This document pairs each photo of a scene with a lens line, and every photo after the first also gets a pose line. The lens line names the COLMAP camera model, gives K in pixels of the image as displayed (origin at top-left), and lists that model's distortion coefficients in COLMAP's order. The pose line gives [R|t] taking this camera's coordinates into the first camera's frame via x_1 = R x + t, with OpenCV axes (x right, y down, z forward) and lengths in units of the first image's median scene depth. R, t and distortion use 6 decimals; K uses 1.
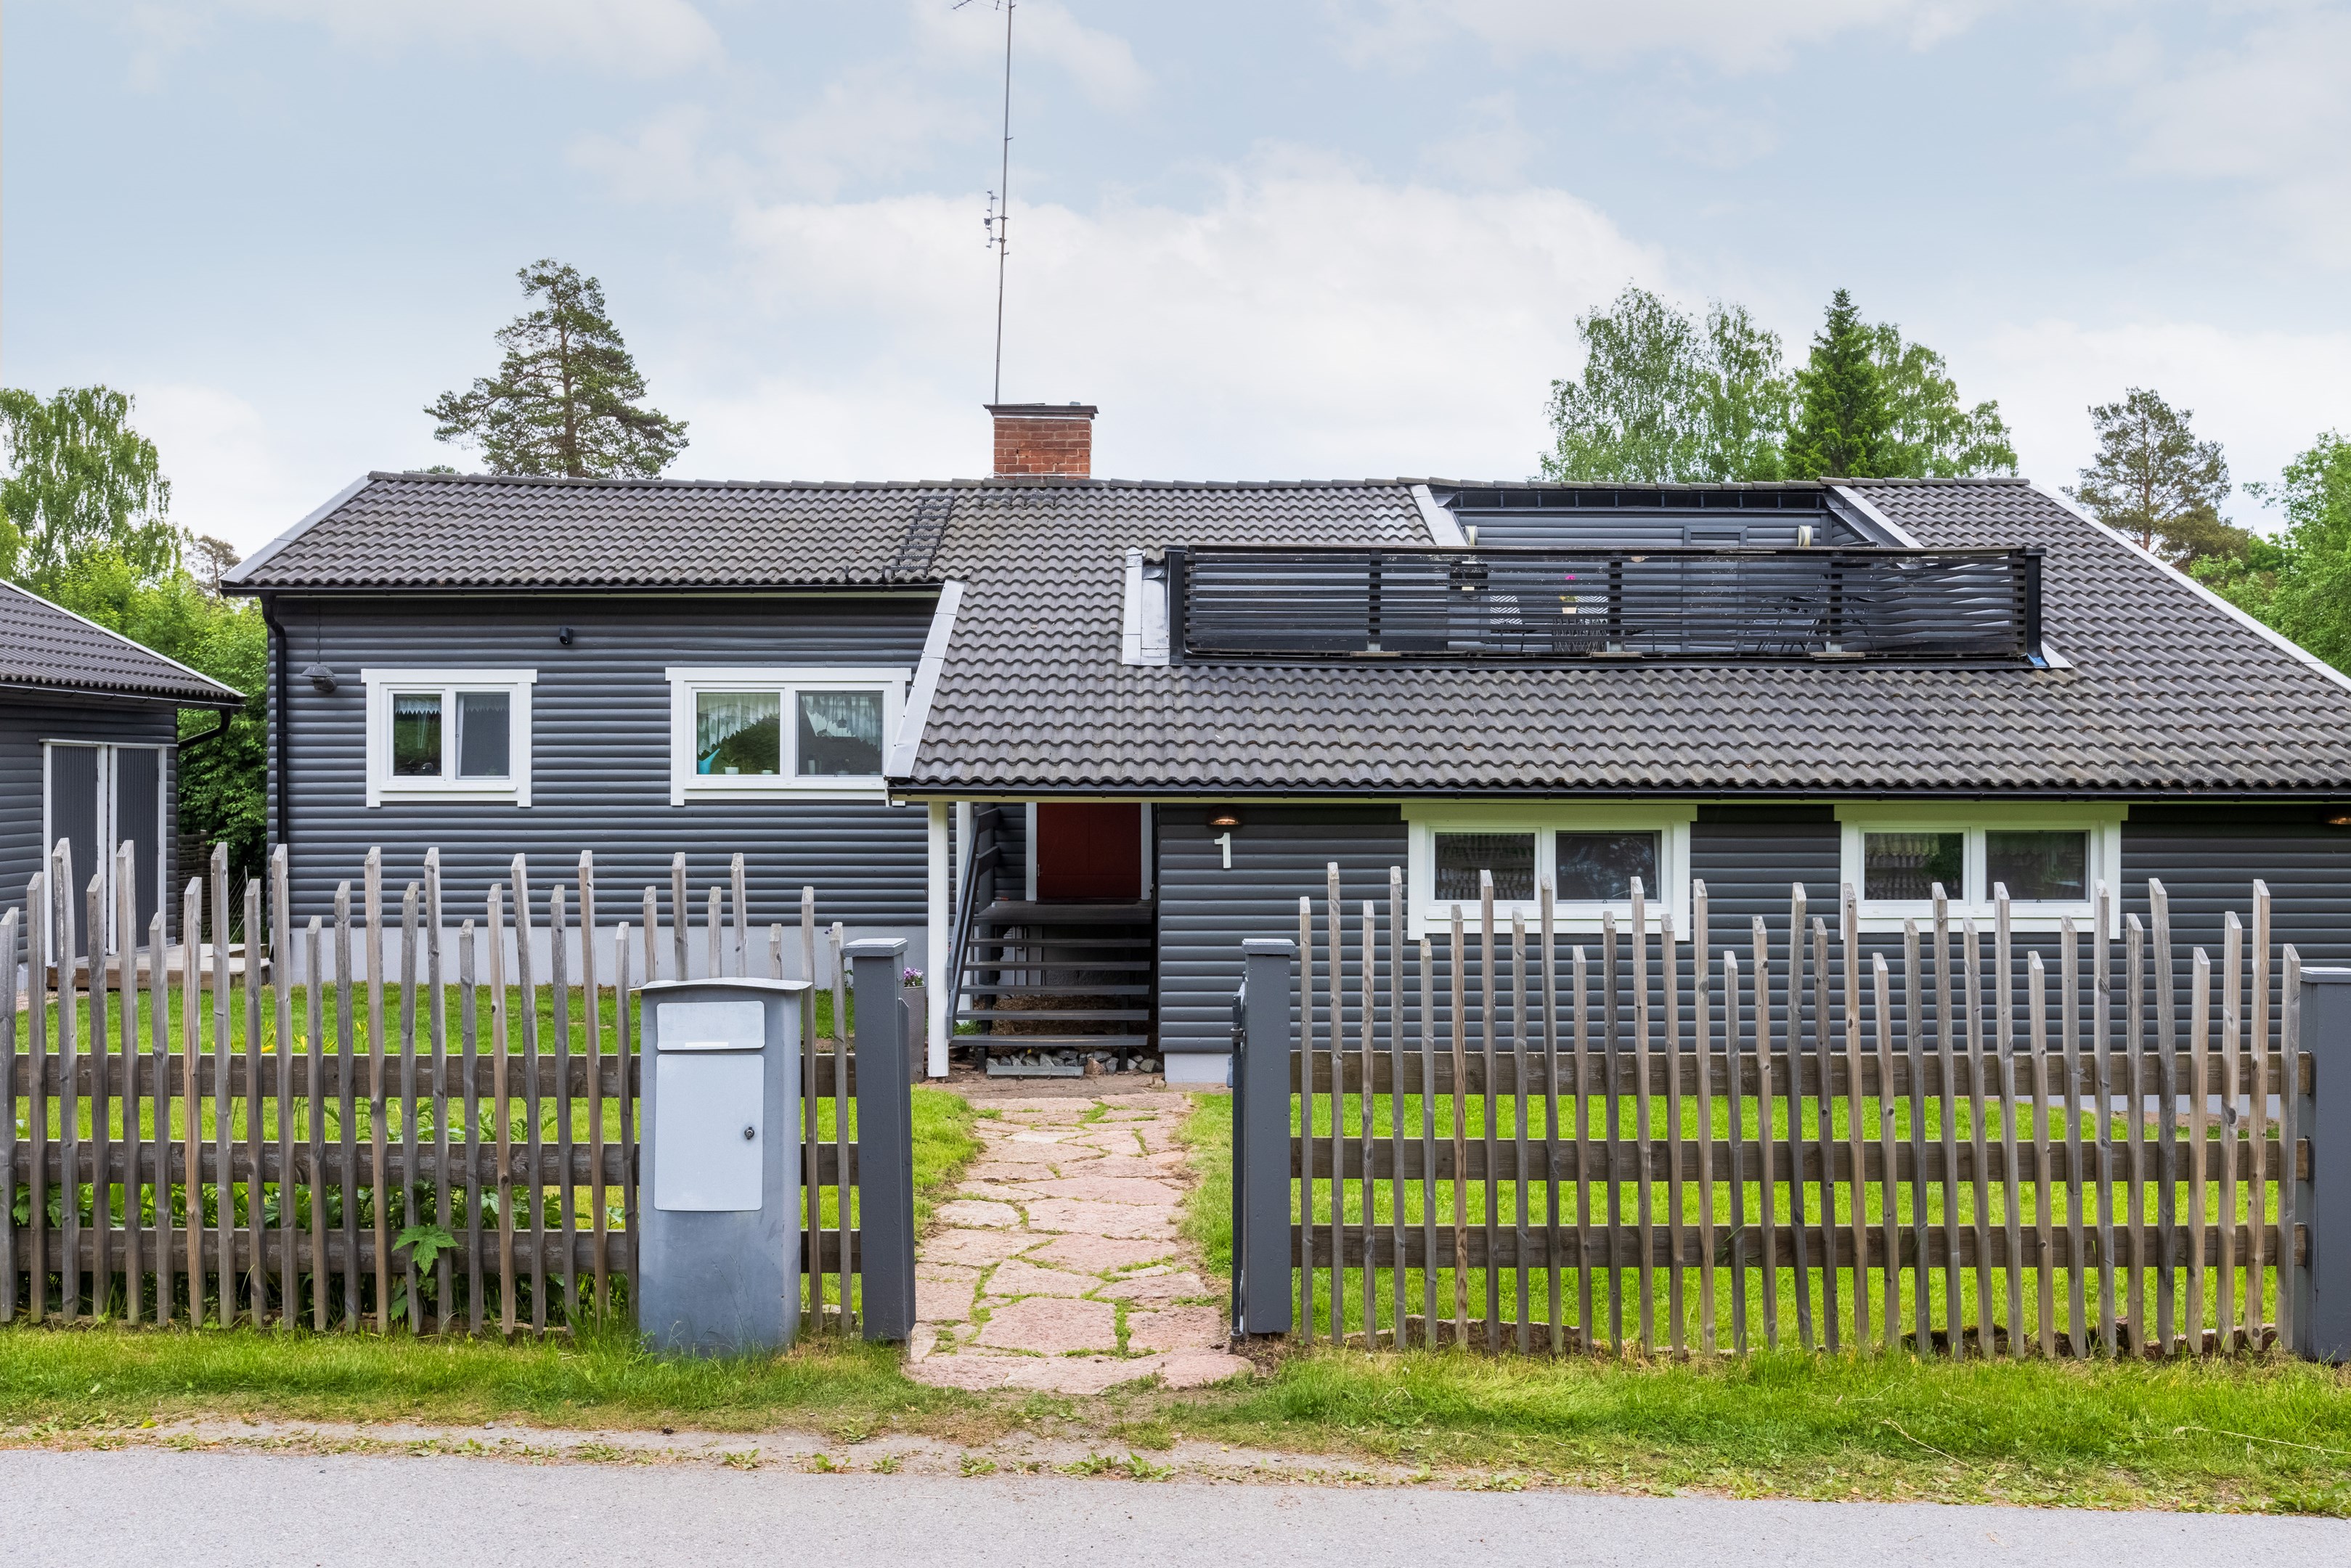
lens RADIAL K [[1994.7, 0, 1175.5], [0, 1994.7, 784.0], [0, 0, 1]] dist [0.007325, 0.007519]
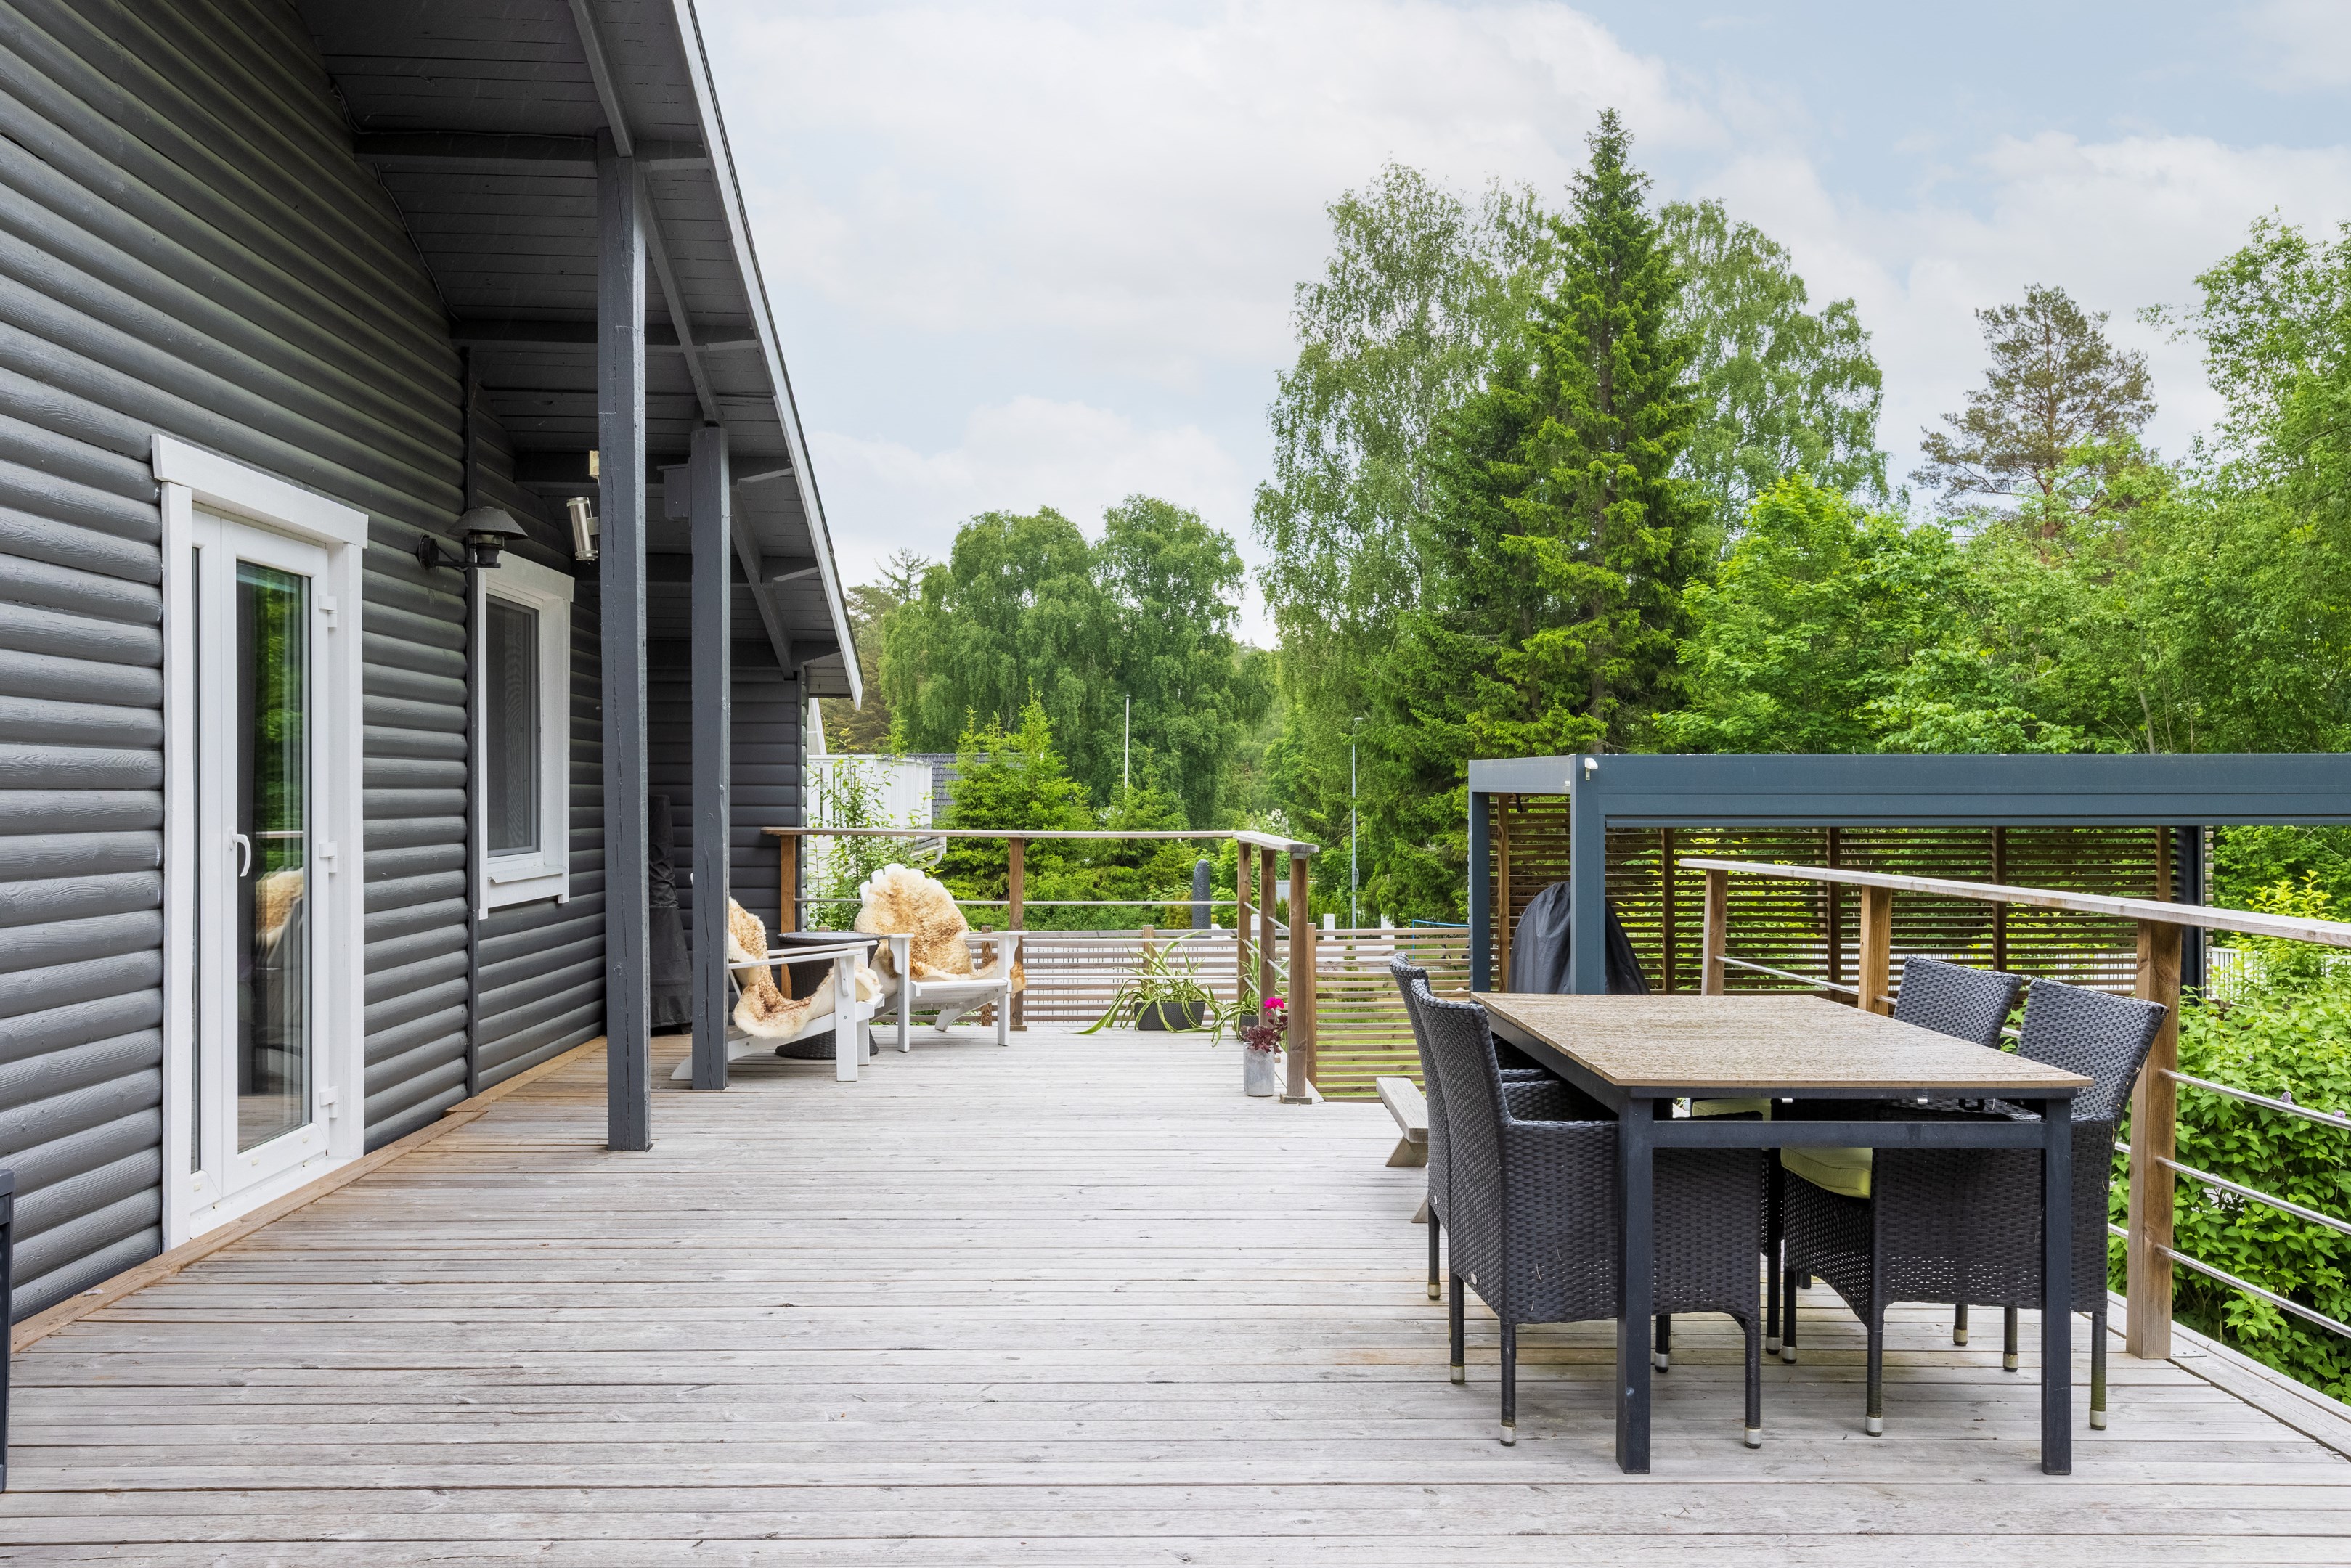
lens RADIAL K [[1873.3, 0, 1175.5], [0, 1873.3, 784.0], [0, 0, 1]] dist [0.024720, -0.000791]
pose [[0.999787, 0.005931, -0.019779, 0.165641], [-0.006345, 0.999761, -0.020916, 0.014687], [0.019650, 0.021037, 0.999586, 0.270595]]
